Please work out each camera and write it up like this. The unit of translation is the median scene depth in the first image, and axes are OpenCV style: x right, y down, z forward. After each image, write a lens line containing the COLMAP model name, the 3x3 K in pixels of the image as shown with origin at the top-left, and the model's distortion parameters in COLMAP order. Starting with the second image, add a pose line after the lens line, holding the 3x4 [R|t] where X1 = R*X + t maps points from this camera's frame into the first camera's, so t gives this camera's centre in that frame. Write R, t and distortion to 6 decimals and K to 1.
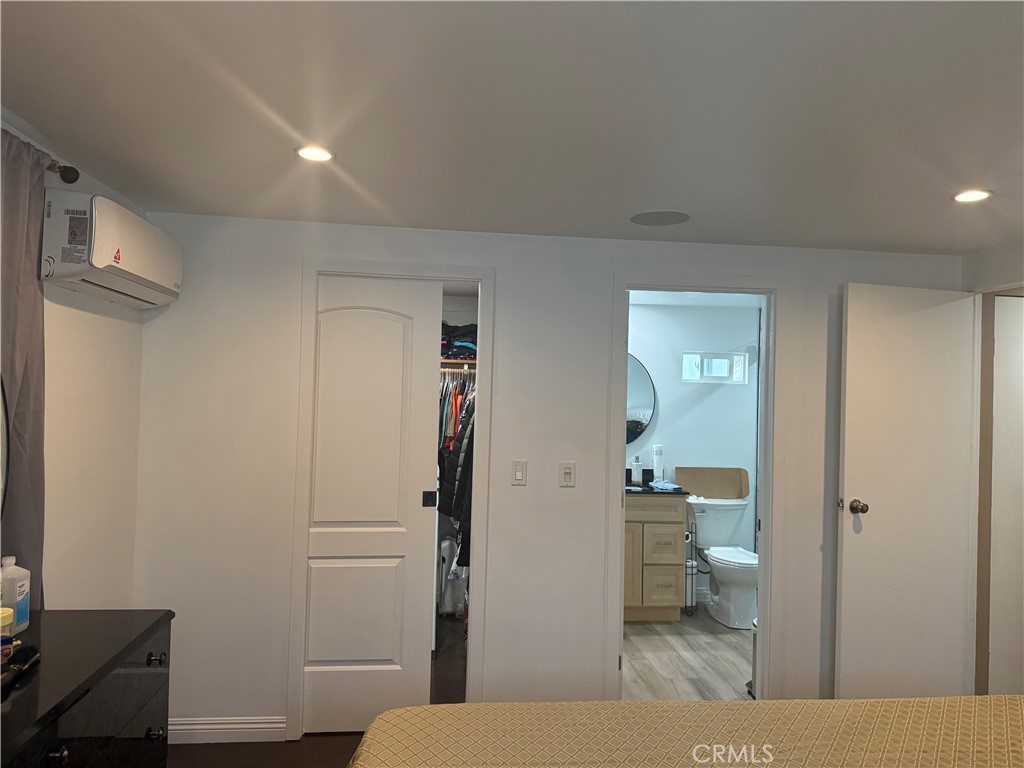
lens RADIAL K [[725.7, 0, 515.2], [0, 725.7, 382.3], [0, 0, 1]] dist [0.125692, -0.170394]
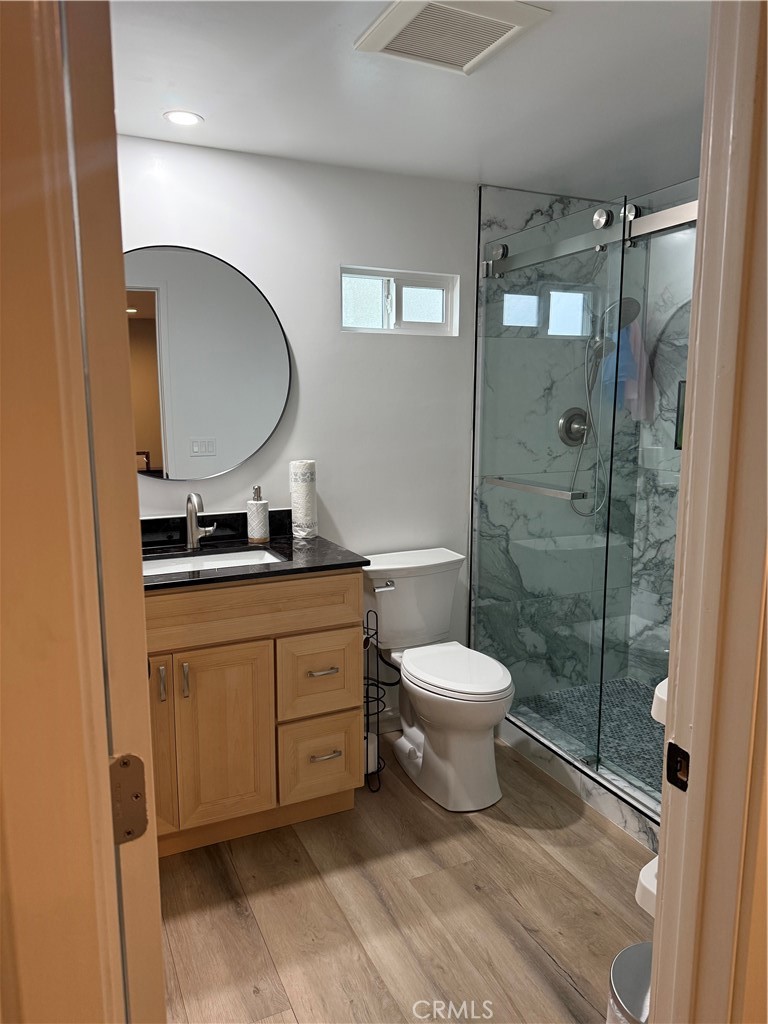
lens RADIAL K [[725.7, 0, 390.7], [0, 725.7, 506.6], [0, 0, 1]] dist [0.125692, -0.170394]
pose [[0.947436, -0.073425, 0.311407, 0.120982], [0.018921, 0.984465, 0.174556, 0.038746], [-0.319386, -0.159488, 0.934107, 0.634620]]
